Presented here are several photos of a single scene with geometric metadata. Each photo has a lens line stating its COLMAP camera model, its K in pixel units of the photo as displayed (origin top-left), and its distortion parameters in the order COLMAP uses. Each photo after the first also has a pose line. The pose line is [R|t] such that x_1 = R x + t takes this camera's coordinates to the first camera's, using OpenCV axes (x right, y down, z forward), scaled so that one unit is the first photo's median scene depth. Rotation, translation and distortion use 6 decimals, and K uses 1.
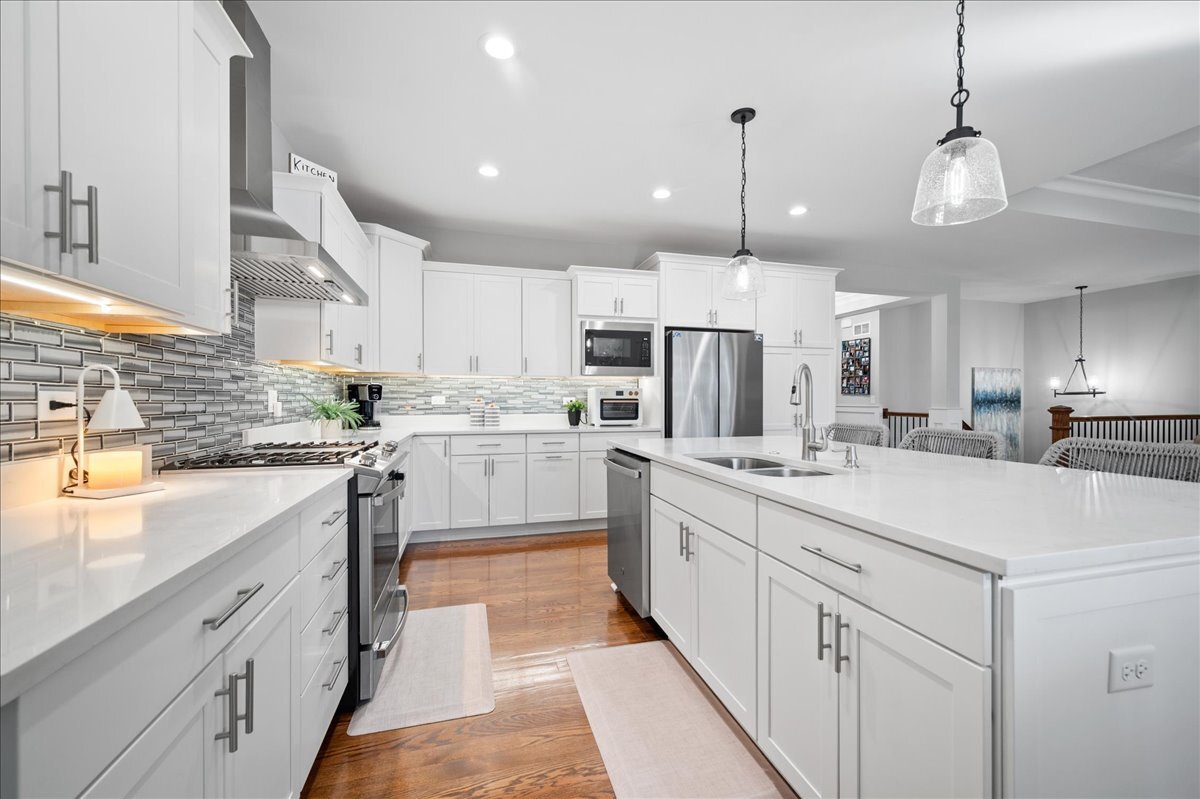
lens RADIAL K [[491.9, 0, 605.2], [0, 491.9, 399.9], [0, 0, 1]] dist [0.004146, 0.000149]
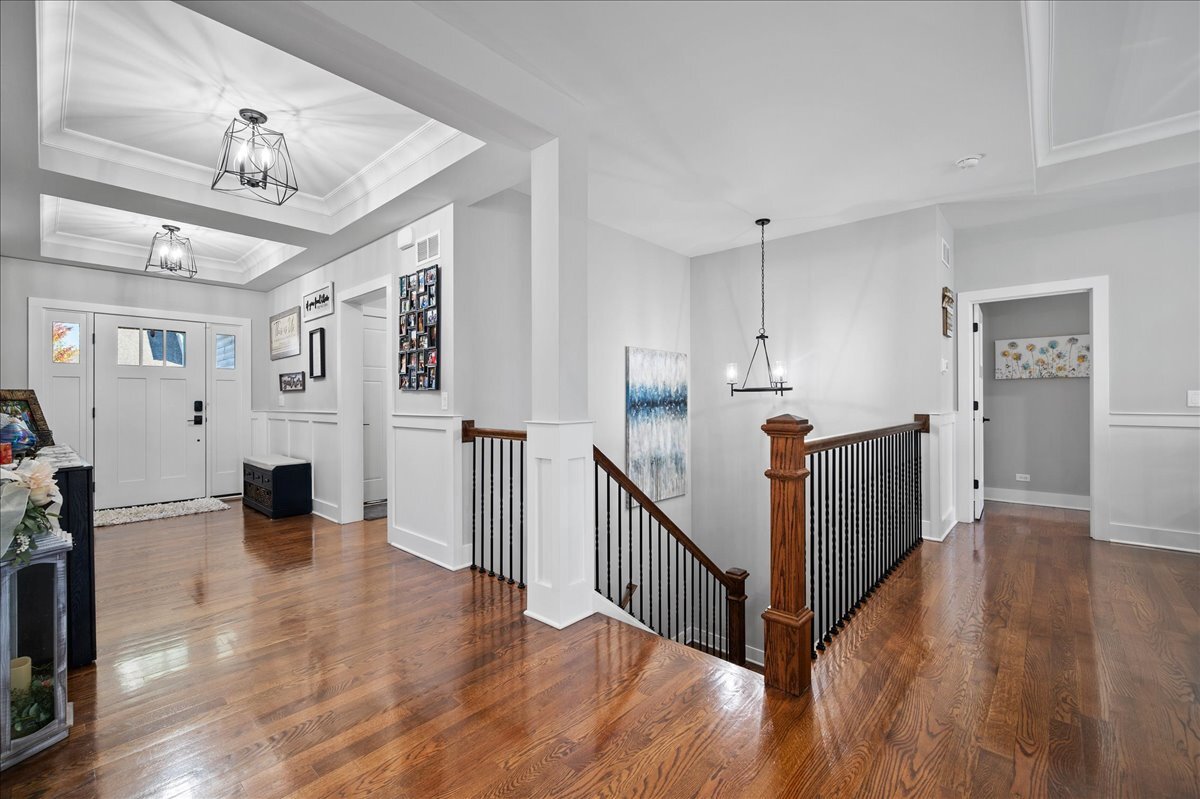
lens RADIAL K [[491.9, 0, 605.2], [0, 491.9, 399.9], [0, 0, 1]] dist [0.004146, 0.000149]
pose [[0.849063, -0.002761, 0.528285, 0.410175], [0.004978, 0.999984, -0.002775, 0.000377], [-0.528268, 0.004986, 0.849063, 0.510443]]
